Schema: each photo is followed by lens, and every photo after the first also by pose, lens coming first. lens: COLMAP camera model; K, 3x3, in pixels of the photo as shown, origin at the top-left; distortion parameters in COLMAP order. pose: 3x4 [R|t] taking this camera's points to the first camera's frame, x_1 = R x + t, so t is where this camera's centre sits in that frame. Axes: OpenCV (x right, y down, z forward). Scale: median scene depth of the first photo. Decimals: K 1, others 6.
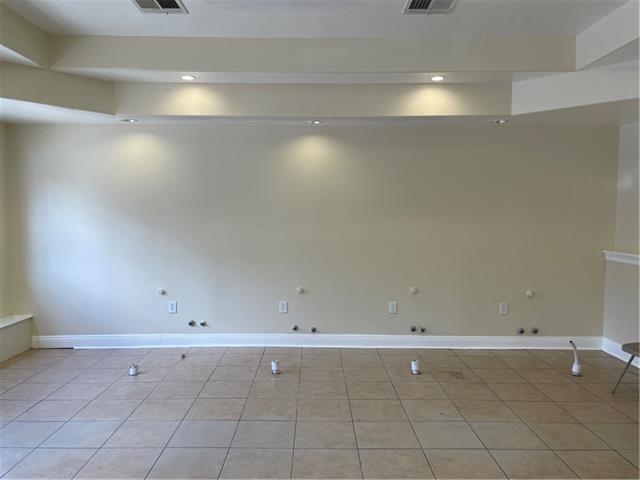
lens RADIAL K [[490.1, 0, 320.0], [0, 490.1, 240.0], [0, 0, 1]] dist [0.037429, -0.000095]
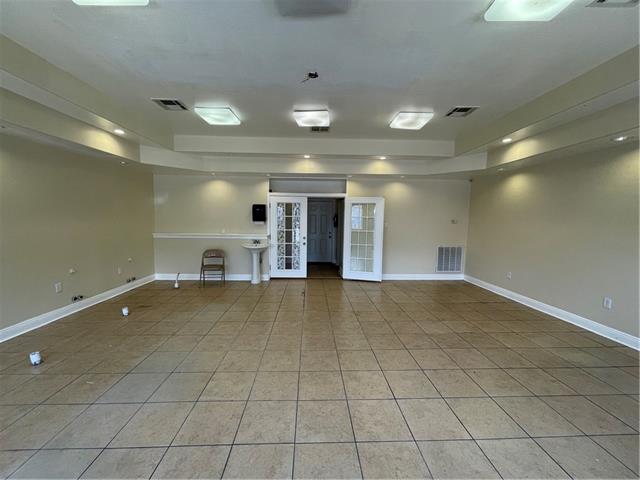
lens RADIAL K [[258.0, 0, 320.0], [0, 258.0, 240.0], [0, 0, 1]] dist [-0.000643, -0.000097]
pose [[-0.034228, -0.091060, 0.995257, -0.584875], [0.049392, 0.994470, 0.092686, -0.017579], [-0.998193, 0.052330, -0.029541, 0.346623]]
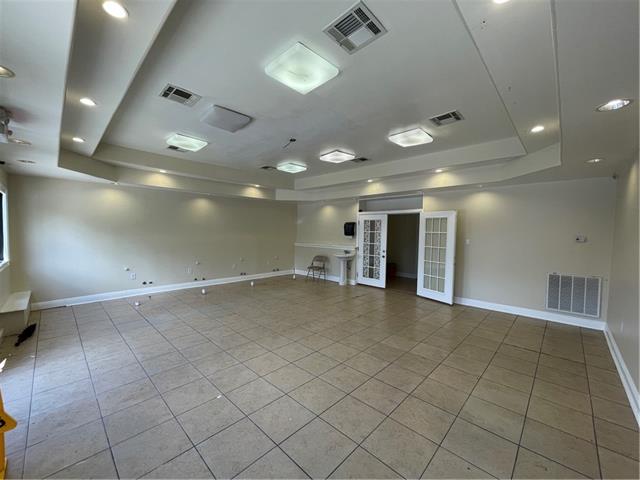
lens RADIAL K [[258.0, 0, 320.0], [0, 258.0, 240.0], [0, 0, 1]] dist [-0.000643, -0.000097]
pose [[0.694828, -0.020563, 0.718882, -0.561751], [0.033556, 0.999429, -0.003846, 0.017670], [-0.718393, 0.026795, 0.695122, -0.316522]]
